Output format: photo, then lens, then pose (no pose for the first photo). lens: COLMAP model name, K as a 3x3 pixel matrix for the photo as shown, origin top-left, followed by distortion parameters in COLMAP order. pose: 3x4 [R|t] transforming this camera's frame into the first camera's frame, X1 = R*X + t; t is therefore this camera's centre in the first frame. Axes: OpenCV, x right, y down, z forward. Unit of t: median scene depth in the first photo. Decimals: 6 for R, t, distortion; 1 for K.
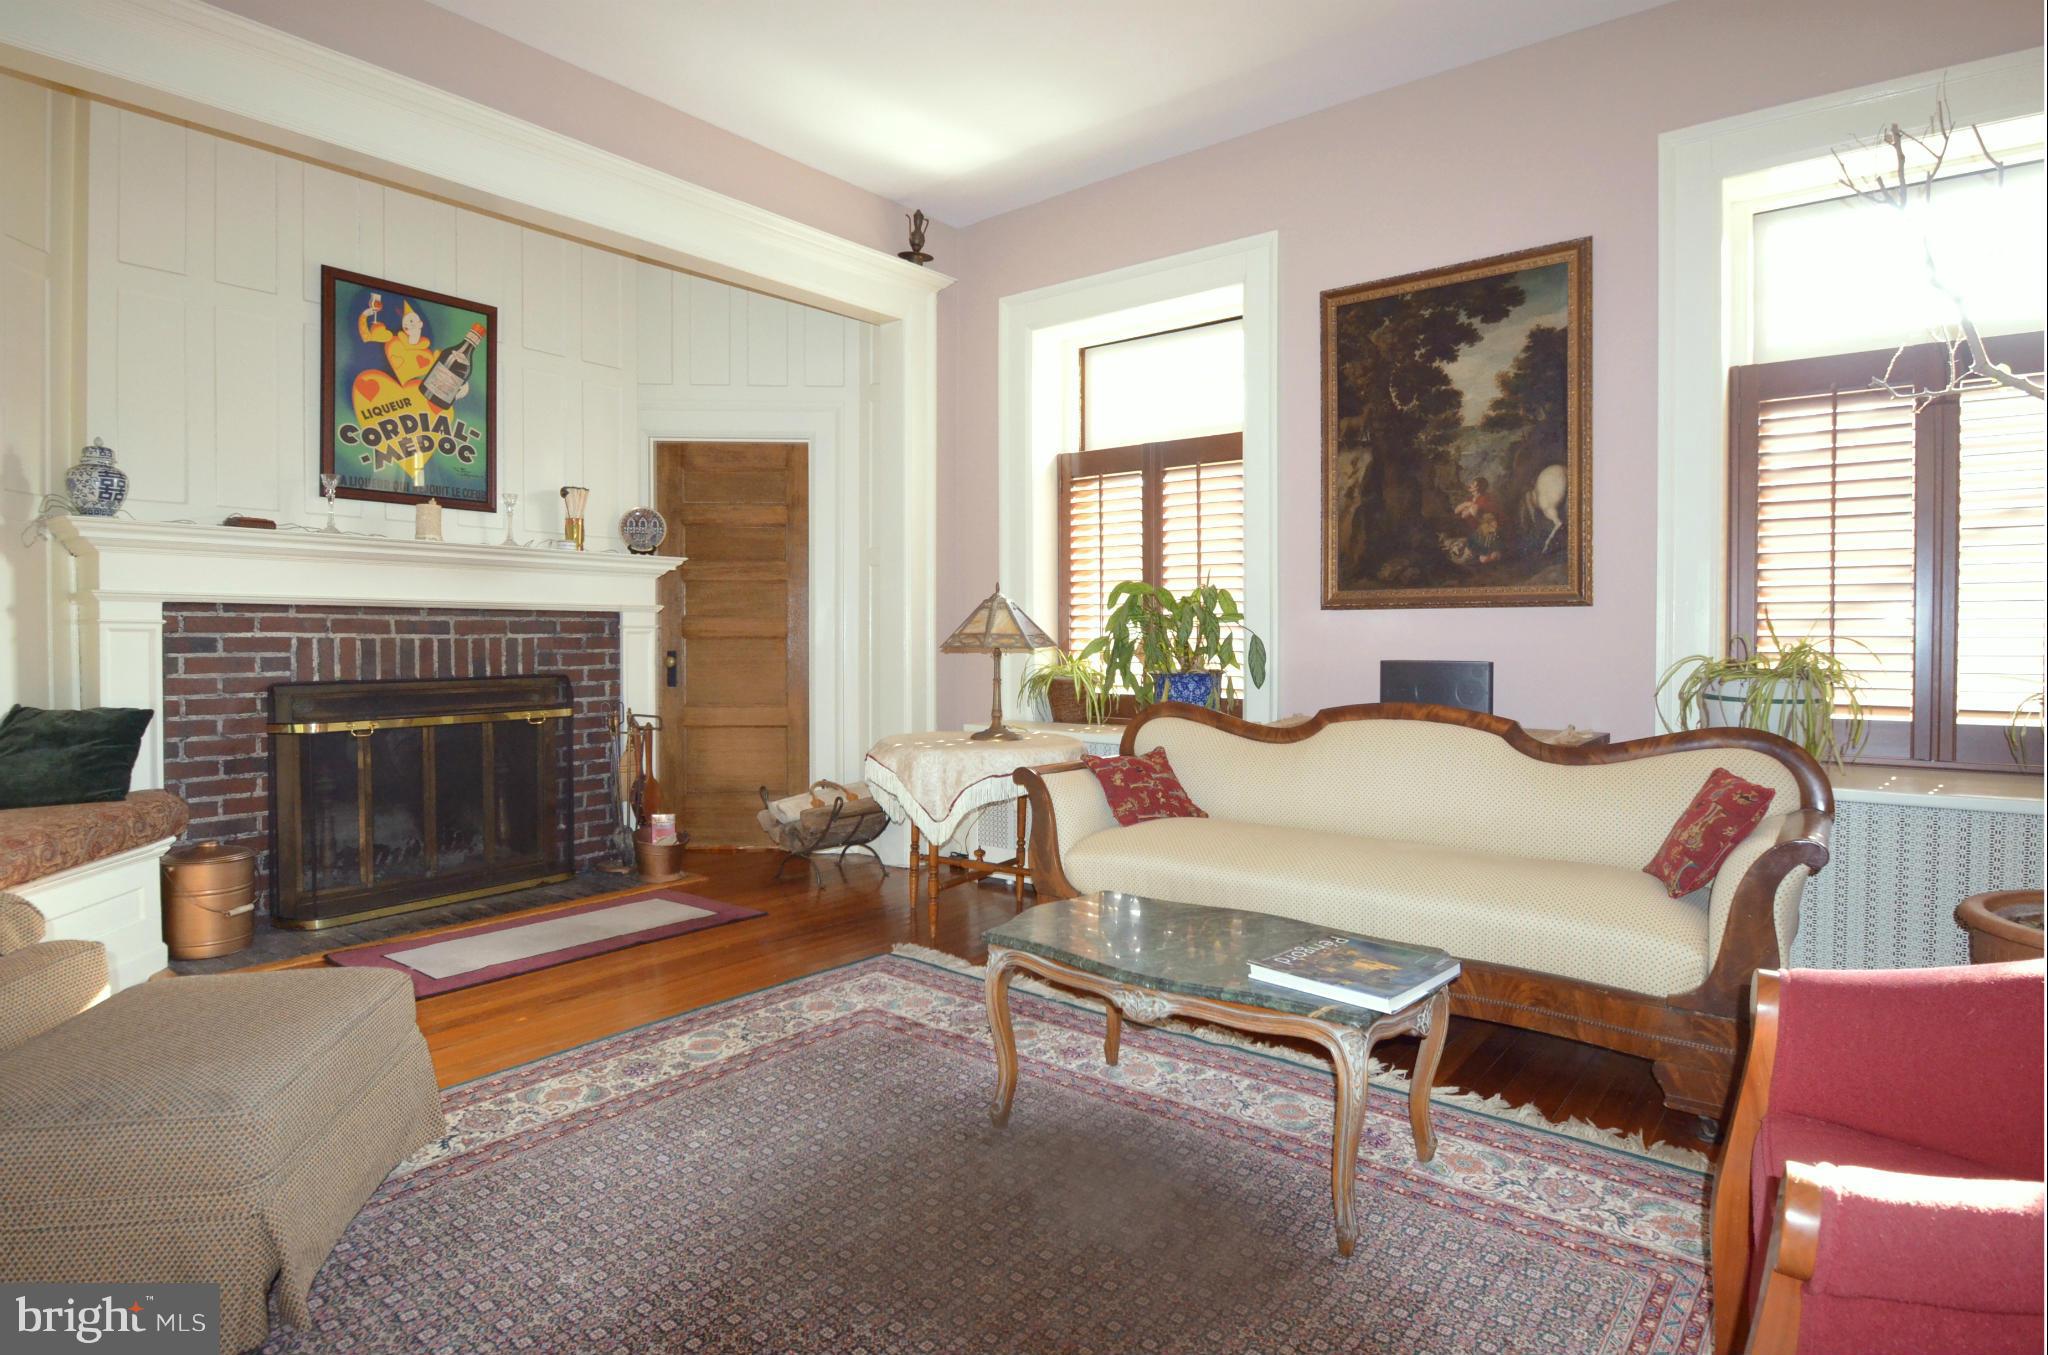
lens RADIAL K [[1086.6, 0, 1025.4], [0, 1086.6, 649.4], [0, 0, 1]] dist [-0.013538, -0.000724]
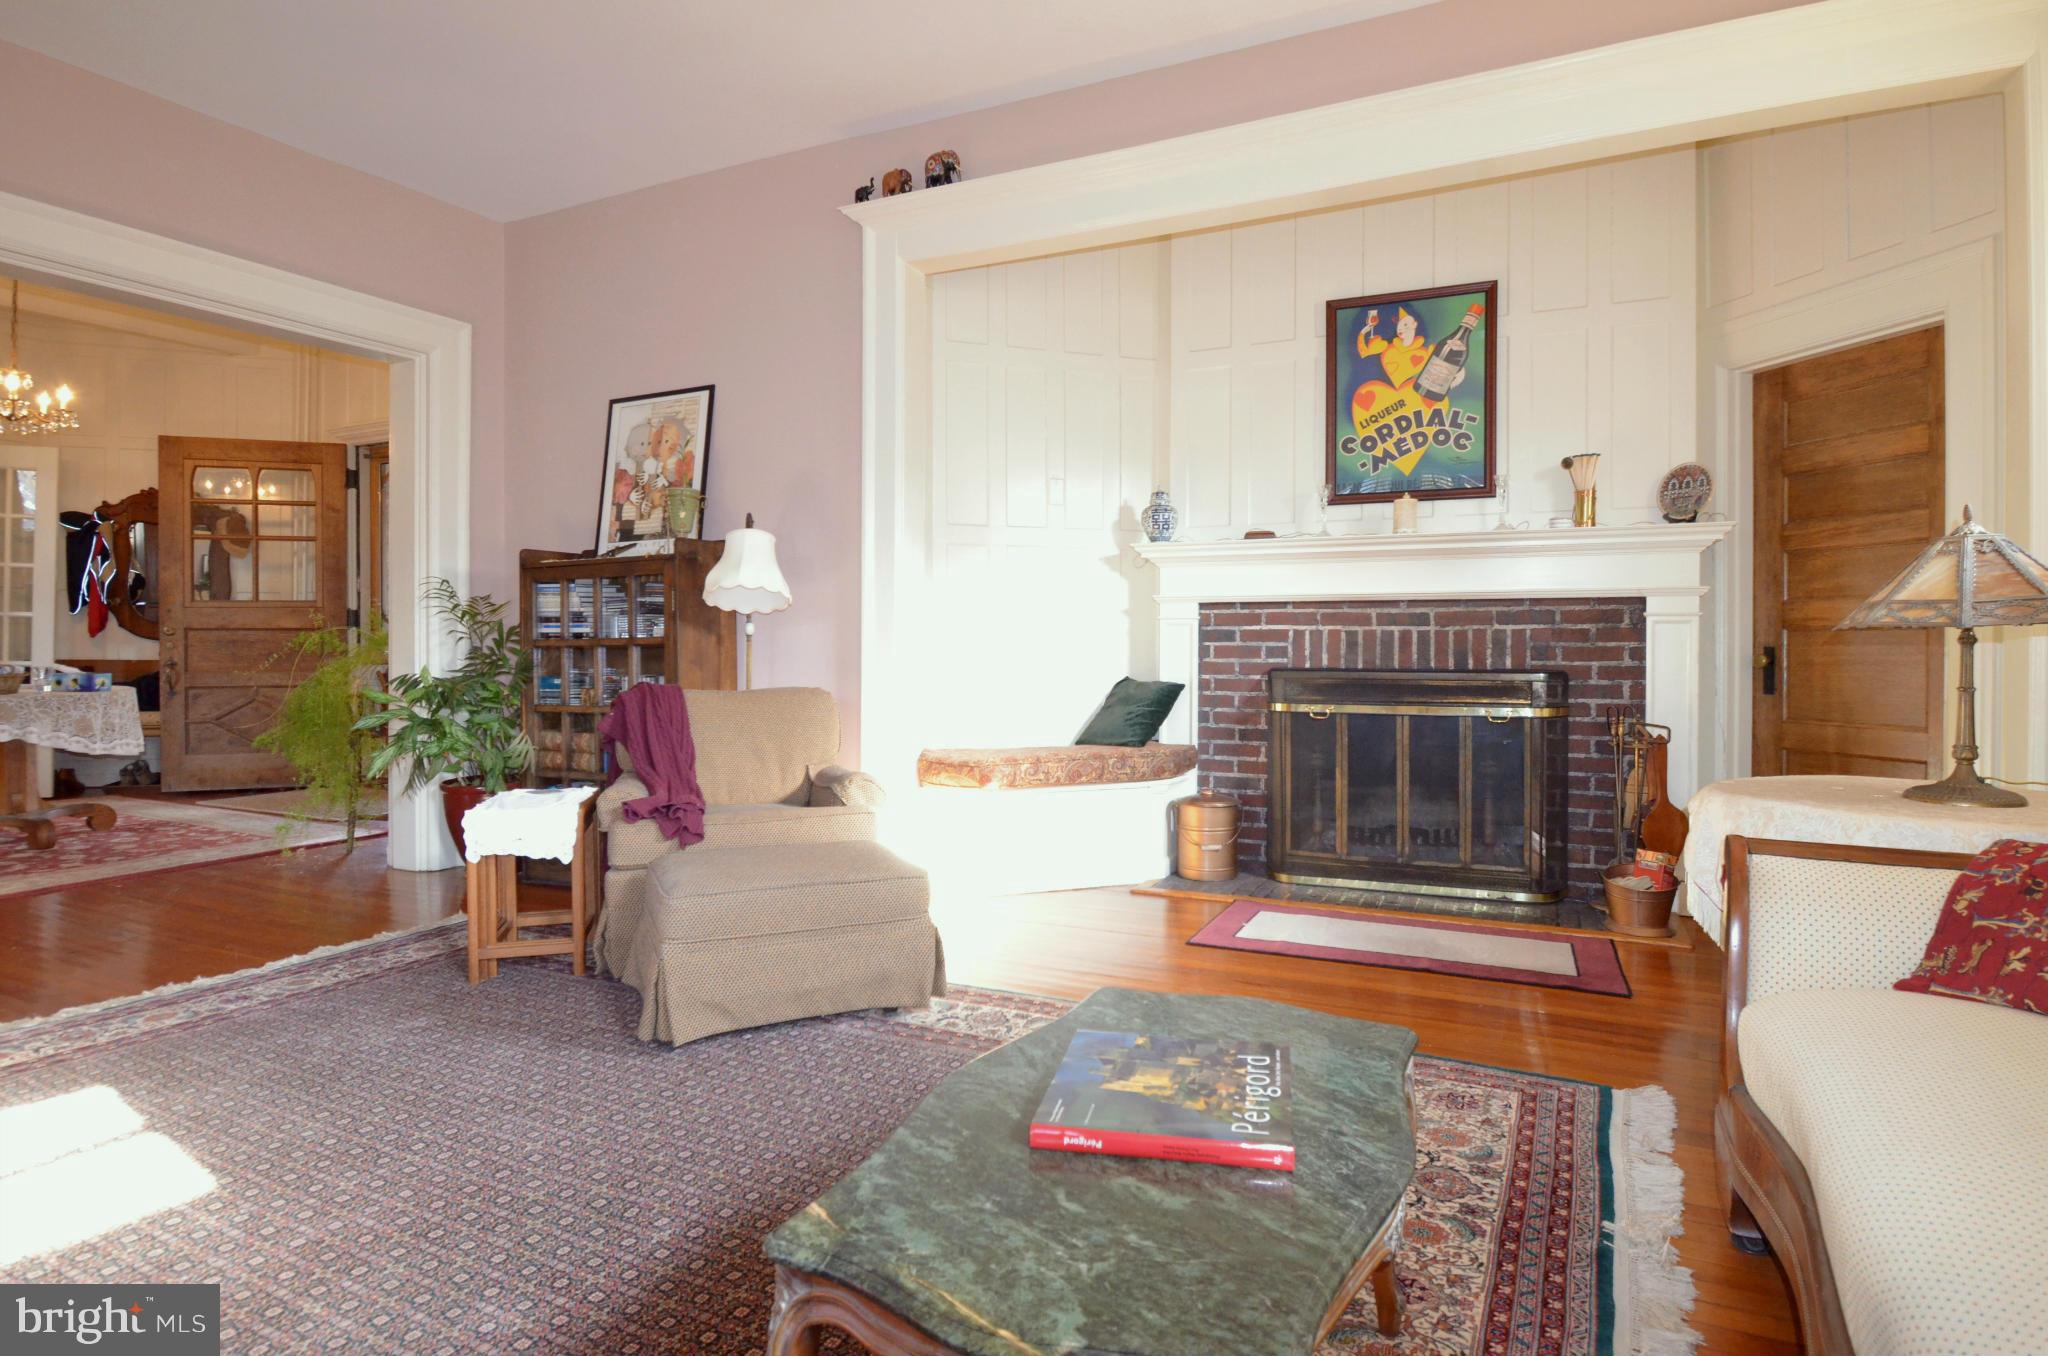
lens RADIAL K [[1086.6, 0, 1025.4], [0, 1086.6, 649.9], [0, 0, 1]] dist [-0.013538, -0.000724]
pose [[0.211738, -0.000724, -0.977326, 0.376291], [-0.015158, 0.999877, -0.004025, 0.018337], [0.977209, 0.015667, 0.211701, 0.434501]]
